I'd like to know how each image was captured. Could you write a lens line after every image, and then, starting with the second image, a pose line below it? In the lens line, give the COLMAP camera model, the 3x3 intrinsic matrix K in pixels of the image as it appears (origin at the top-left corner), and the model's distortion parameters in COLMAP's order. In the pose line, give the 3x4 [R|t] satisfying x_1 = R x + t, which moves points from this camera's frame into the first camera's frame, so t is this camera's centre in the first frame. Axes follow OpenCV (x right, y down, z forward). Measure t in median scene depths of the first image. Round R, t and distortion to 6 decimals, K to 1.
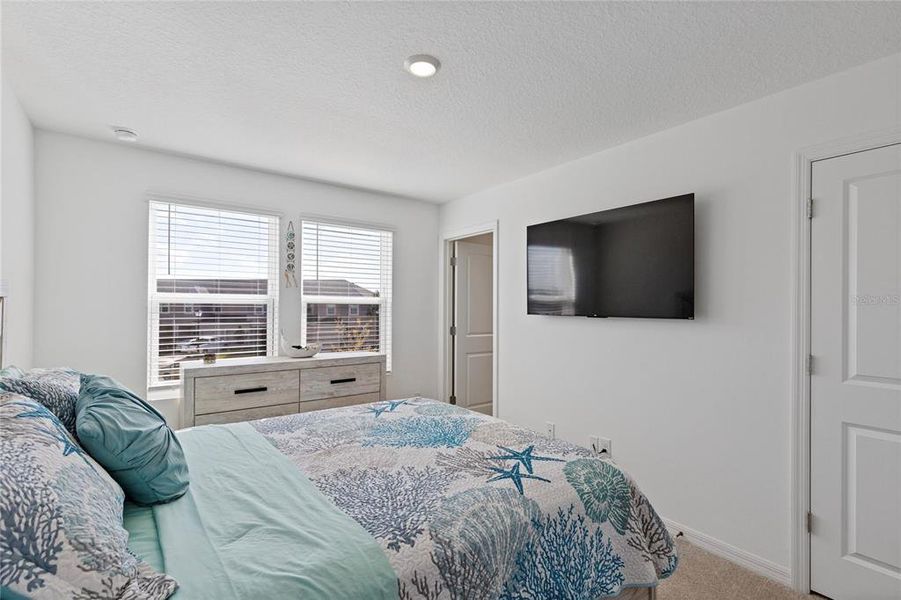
lens RADIAL K [[407.3, 0, 447.9], [0, 407.3, 306.8], [0, 0, 1]] dist [0.004520, 0.000178]
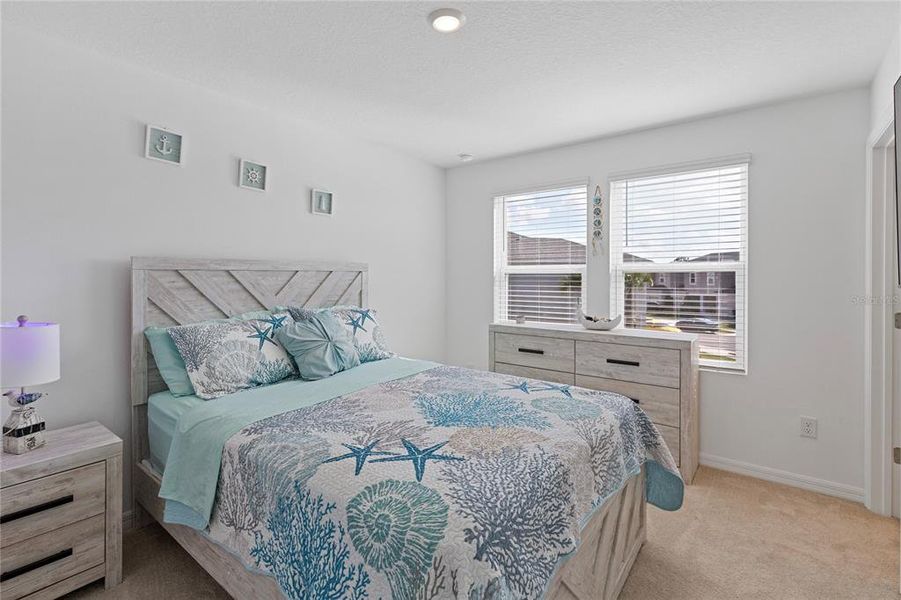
lens RADIAL K [[429.4, 0, 448.6], [0, 429.4, 281.6], [0, 0, 1]] dist [0.004909, 0.000184]
pose [[0.269666, 0.004122, -0.962945, 0.950587], [0.002305, 0.999985, 0.004926, 0.014700], [0.962951, -0.003548, 0.269653, 0.765475]]
